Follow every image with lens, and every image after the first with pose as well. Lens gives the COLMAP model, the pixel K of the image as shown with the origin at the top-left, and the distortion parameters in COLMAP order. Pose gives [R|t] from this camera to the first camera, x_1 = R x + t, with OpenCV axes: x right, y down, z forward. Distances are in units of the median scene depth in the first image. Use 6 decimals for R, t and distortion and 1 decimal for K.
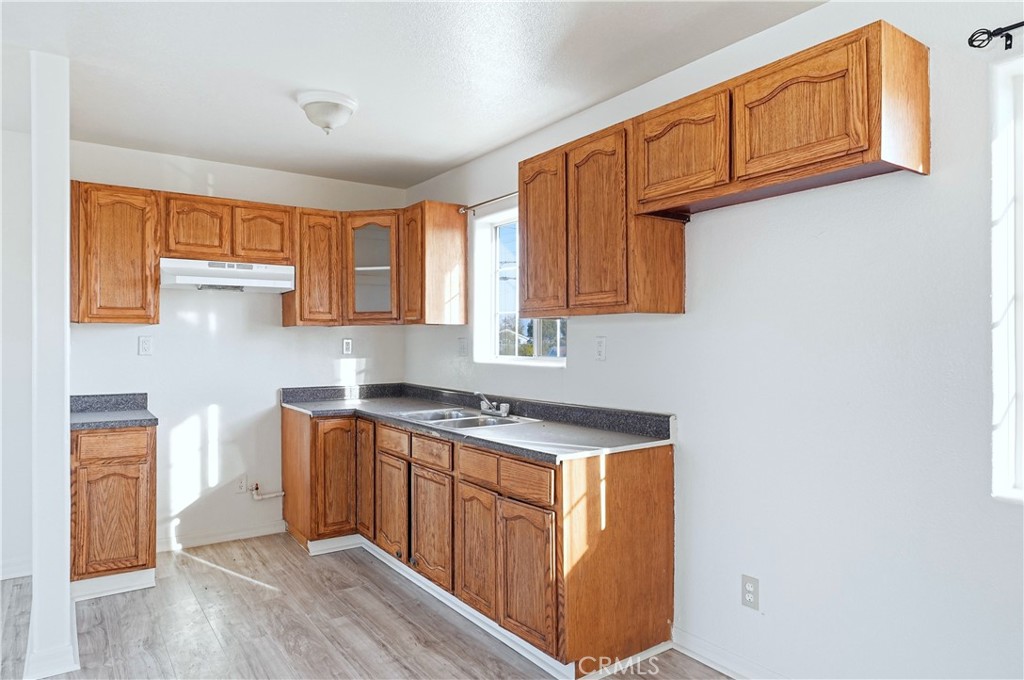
lens RADIAL K [[639.5, 0, 505.5], [0, 639.5, 339.9], [0, 0, 1]] dist [-0.003191, 0.005420]
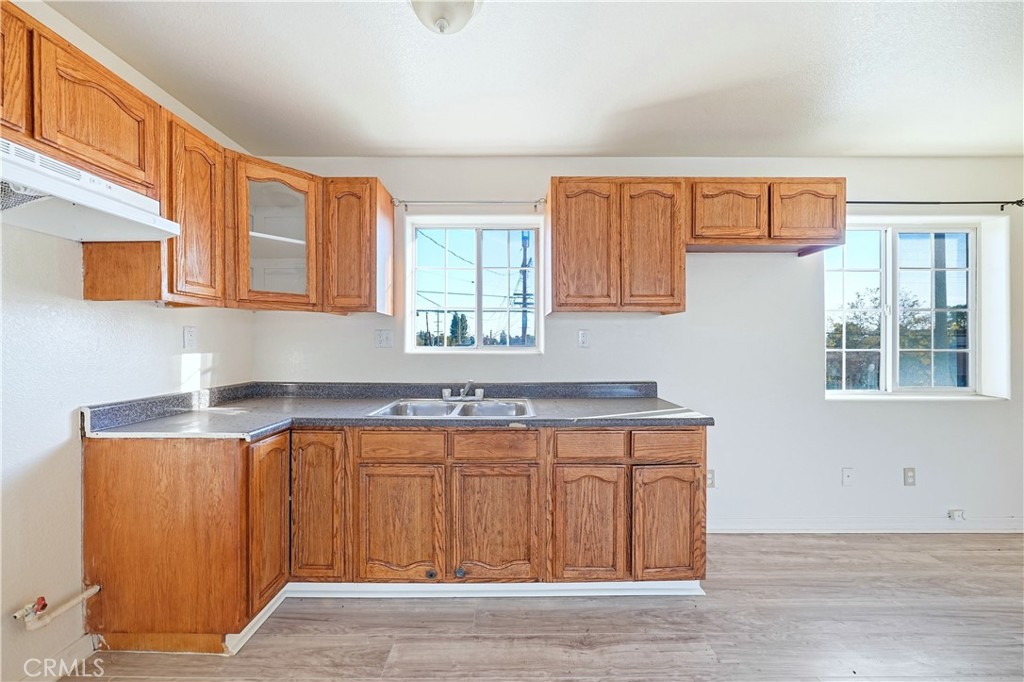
lens RADIAL K [[353.5, 0, 512.1], [0, 353.5, 343.0], [0, 0, 1]] dist [-0.003803, 0.000639]
pose [[0.565839, 0.002828, 0.824511, -0.465206], [-0.003022, 0.999995, -0.001357, 0.020729], [-0.824510, -0.001724, 0.565845, 0.595980]]
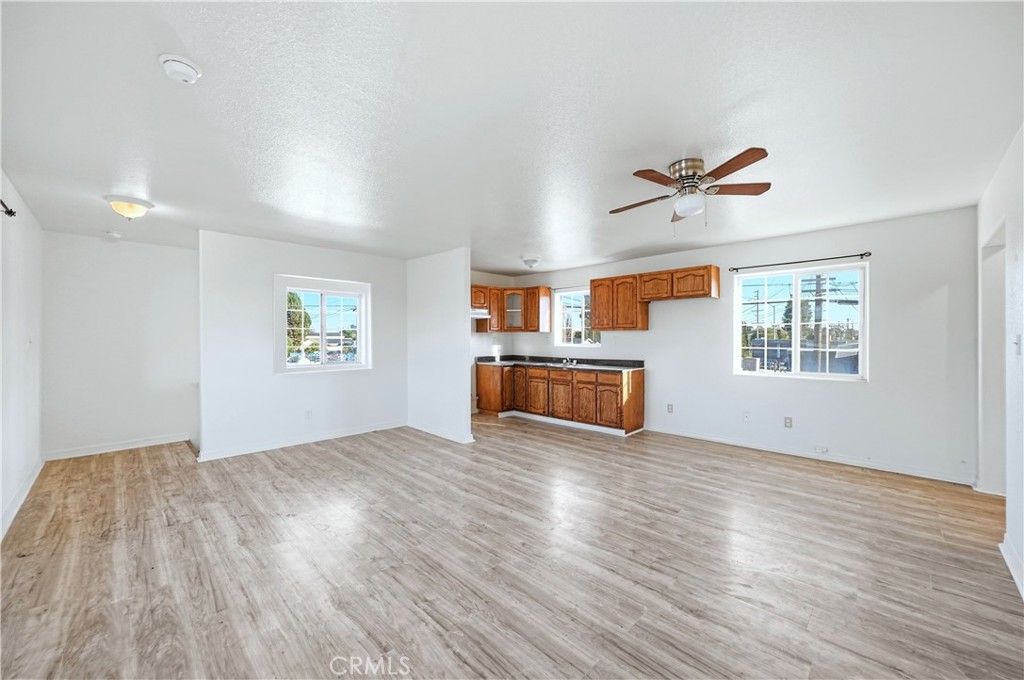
lens RADIAL K [[394.7, 0, 505.3], [0, 394.7, 339.8], [0, 0, 1]] dist [0.001539, -0.000187]
pose [[0.983989, 0.001549, 0.178225, -0.610602], [-0.002702, 0.999977, 0.006228, -0.000858], [-0.178211, -0.006610, 0.983970, -0.669687]]
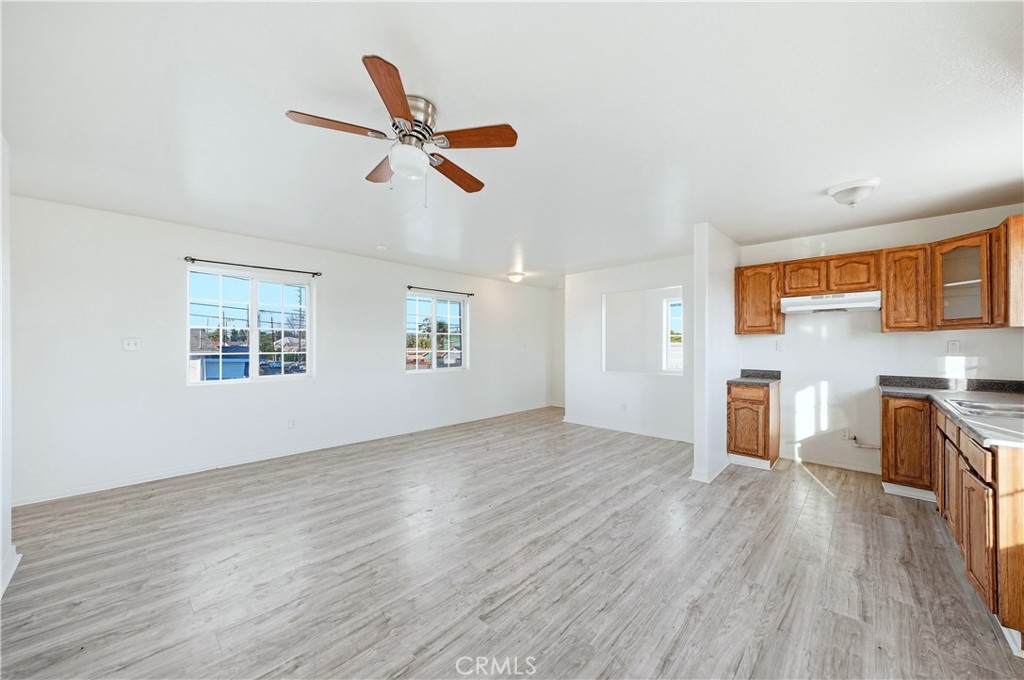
lens RADIAL K [[376.8, 0, 508.0], [0, 376.8, 344.6], [0, 0, 1]] dist [-0.002863, 0.001125]
pose [[0.203138, 0.001343, -0.979149, 0.369599], [0.002051, 0.999996, 0.001797, 0.003487], [0.979148, -0.002373, 0.203135, 0.002742]]
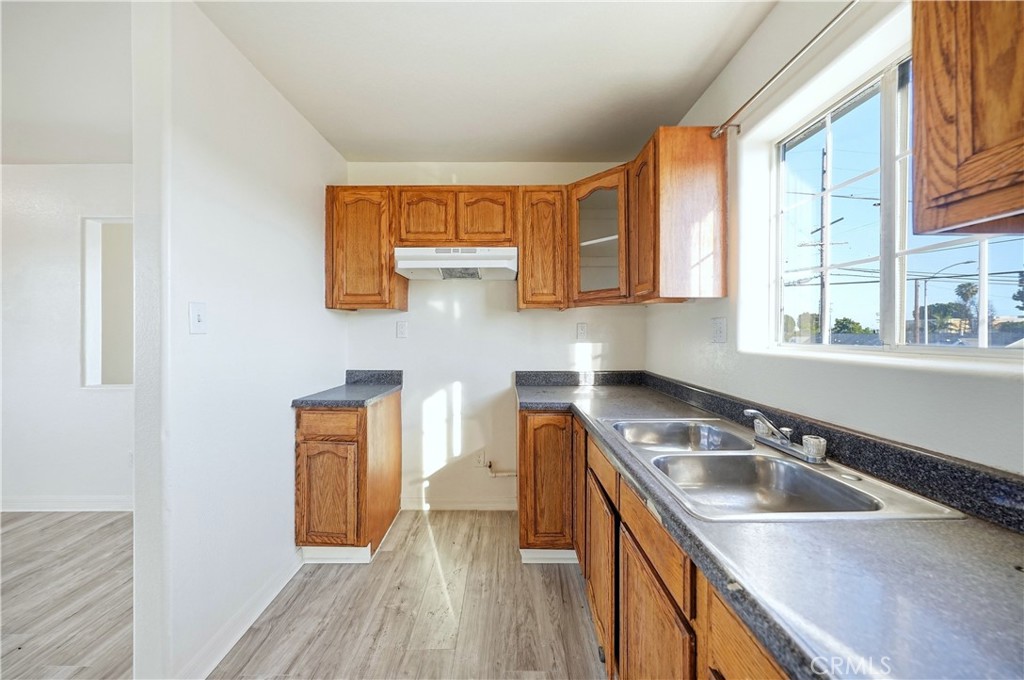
lens RADIAL K [[353.5, 0, 508.6], [0, 353.5, 333.5], [0, 0, 1]] dist [-0.003803, 0.000639]
pose [[0.825761, 0.001068, -0.564019, -0.043722], [0.001282, 0.999992, 0.003770, 0.015172], [0.564019, -0.003836, 0.825753, 0.614840]]
